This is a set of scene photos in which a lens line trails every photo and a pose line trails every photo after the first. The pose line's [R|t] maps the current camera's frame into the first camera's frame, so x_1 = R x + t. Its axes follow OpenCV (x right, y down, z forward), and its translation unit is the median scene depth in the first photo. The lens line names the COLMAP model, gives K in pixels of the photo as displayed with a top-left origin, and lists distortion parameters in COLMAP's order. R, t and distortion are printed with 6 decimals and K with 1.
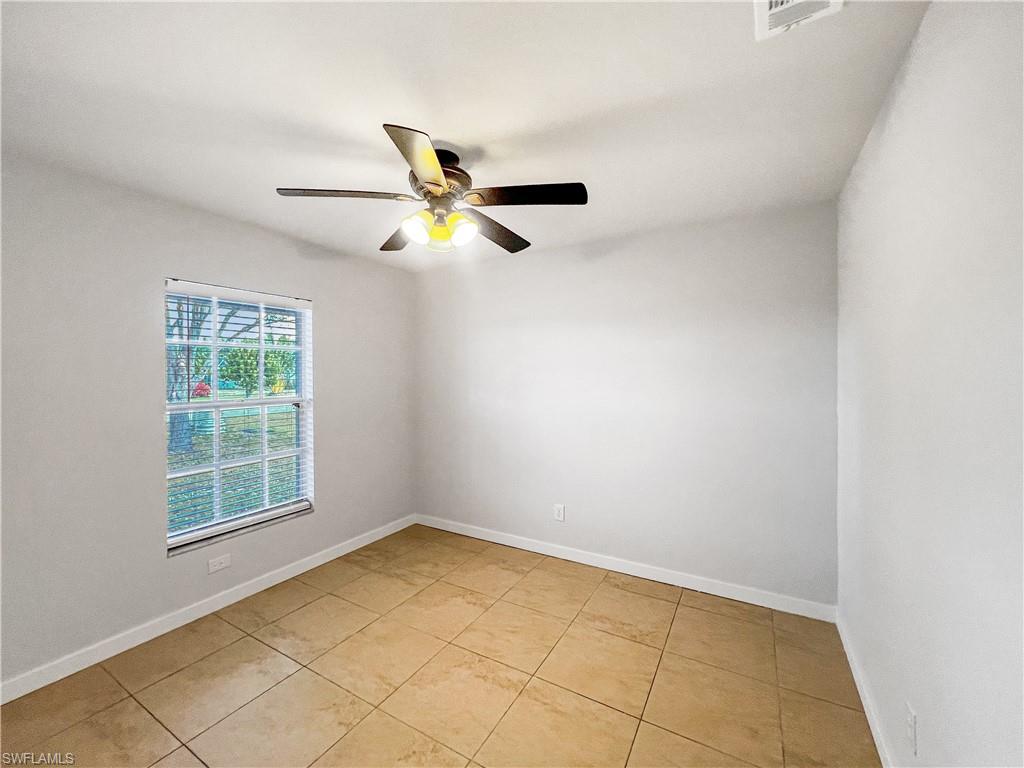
lens RADIAL K [[417.4, 0, 504.7], [0, 417.4, 381.0], [0, 0, 1]] dist [0.004495, 0.000676]
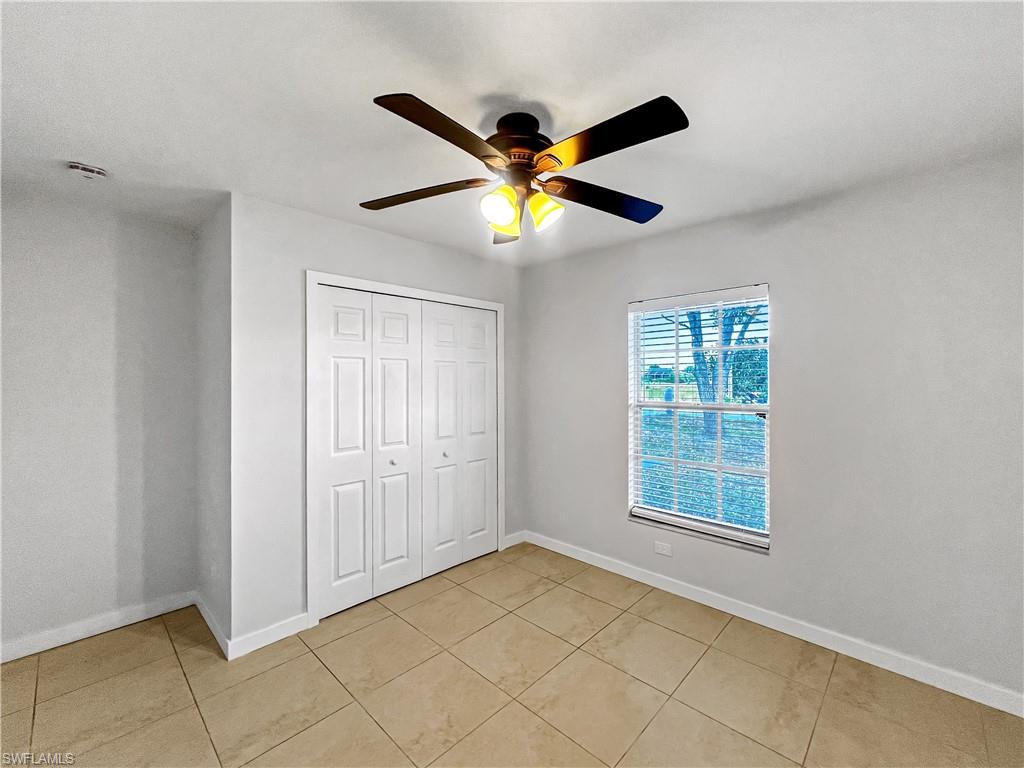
lens RADIAL K [[417.4, 0, 504.7], [0, 417.4, 387.4], [0, 0, 1]] dist [0.004495, 0.000676]
pose [[-0.224629, 0.016376, -0.974307, 0.460019], [-0.013053, 0.999719, 0.019812, -0.007351], [0.974357, 0.017168, -0.224352, 0.790367]]
